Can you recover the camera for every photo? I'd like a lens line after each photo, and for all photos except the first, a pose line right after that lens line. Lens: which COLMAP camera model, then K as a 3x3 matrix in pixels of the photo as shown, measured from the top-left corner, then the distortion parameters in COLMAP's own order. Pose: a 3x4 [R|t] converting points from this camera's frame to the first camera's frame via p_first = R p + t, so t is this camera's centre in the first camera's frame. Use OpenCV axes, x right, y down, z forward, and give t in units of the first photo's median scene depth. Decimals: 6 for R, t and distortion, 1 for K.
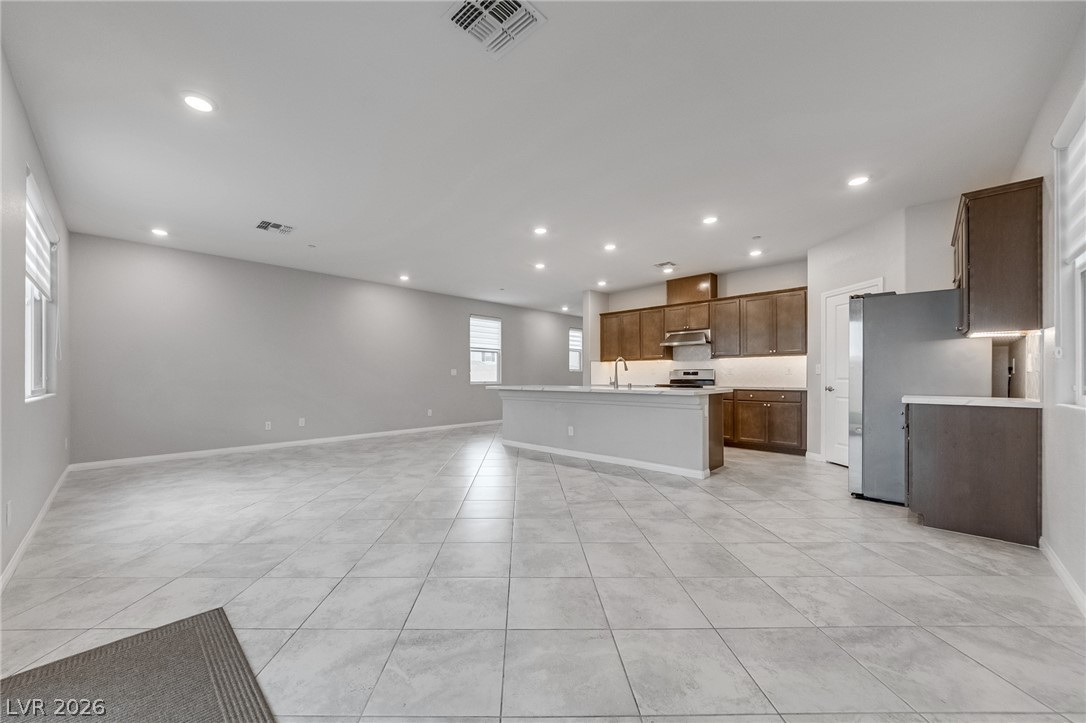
lens RADIAL K [[398.5, 0, 510.6], [0, 398.5, 378.4], [0, 0, 1]] dist [0.000116, 0.000743]
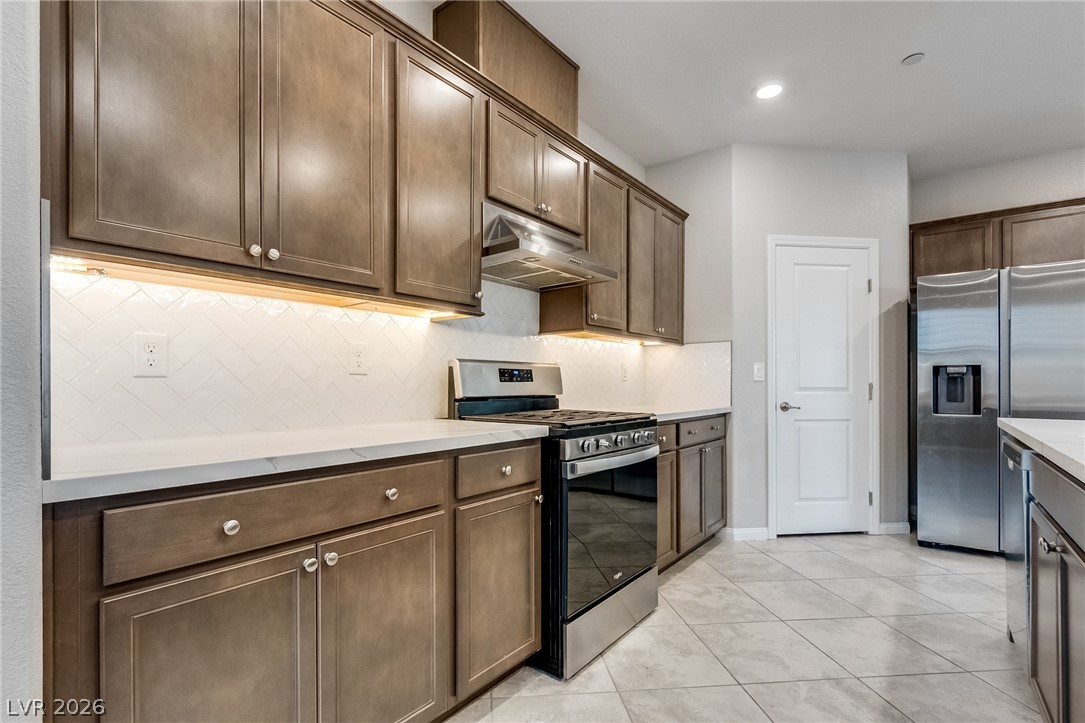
lens RADIAL K [[501.8, 0, 517.4], [0, 501.8, 382.7], [0, 0, 1]] dist [0.001455, 0.000081]
pose [[-0.130447, 0.005863, 0.991438, 0.125193], [0.005349, 0.999972, -0.005209, -0.006569], [-0.991441, 0.004624, -0.130475, 1.342338]]
